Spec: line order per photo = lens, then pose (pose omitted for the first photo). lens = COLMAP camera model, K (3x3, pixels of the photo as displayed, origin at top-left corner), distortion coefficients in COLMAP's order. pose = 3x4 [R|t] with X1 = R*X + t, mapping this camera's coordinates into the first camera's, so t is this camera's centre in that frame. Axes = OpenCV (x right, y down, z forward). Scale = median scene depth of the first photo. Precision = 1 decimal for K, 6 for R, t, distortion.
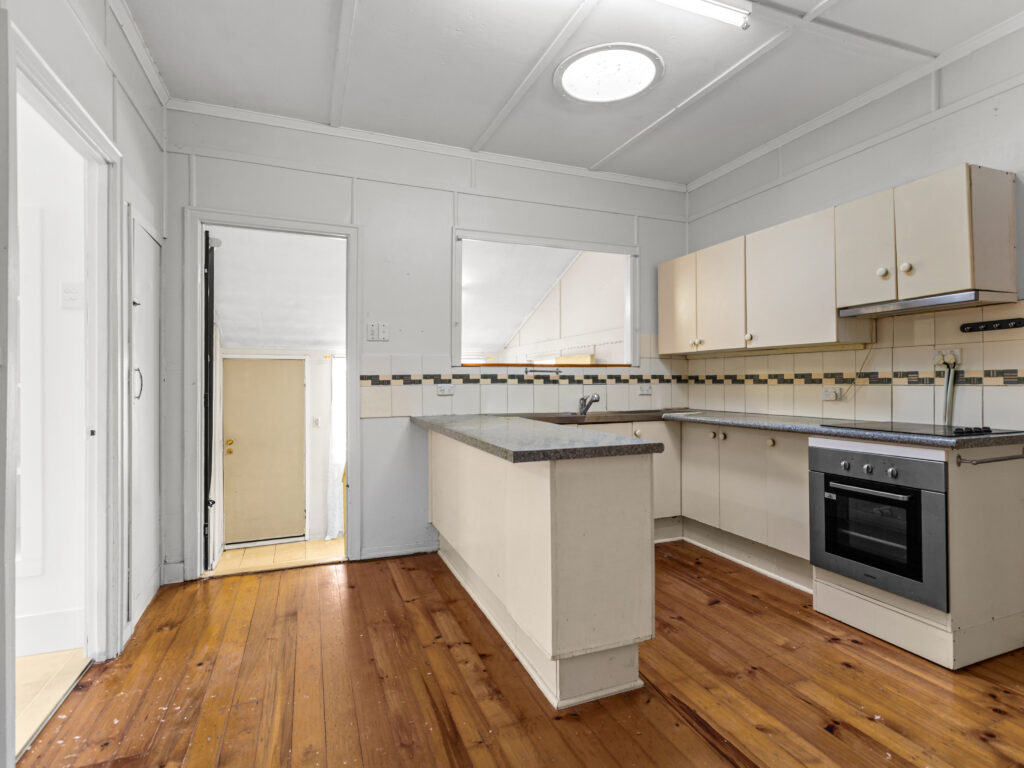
lens RADIAL K [[522.4, 0, 512.7], [0, 522.4, 381.5], [0, 0, 1]] dist [0.001693, 0.000425]
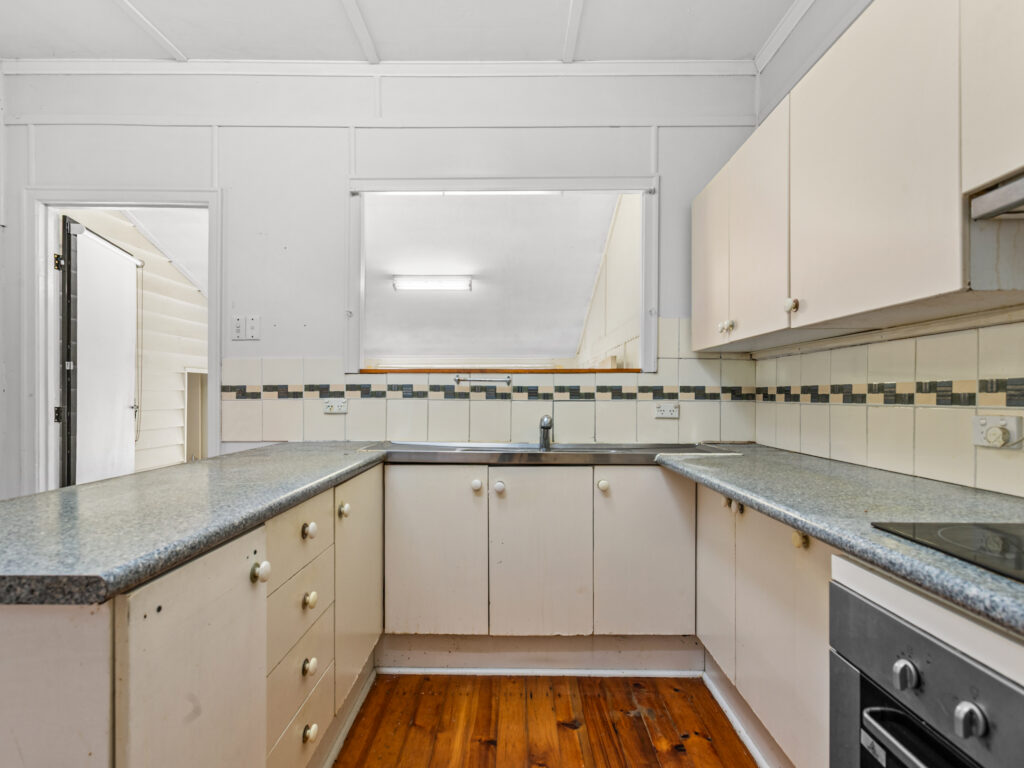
lens RADIAL K [[520.4, 0, 511.6], [0, 520.4, 399.7], [0, 0, 1]] dist [0.004277, 0.000407]
pose [[0.926529, 0.009927, -0.376093, 0.345839], [-0.006405, 0.999923, 0.010616, -0.001994], [0.376169, -0.007427, 0.926521, 0.406648]]
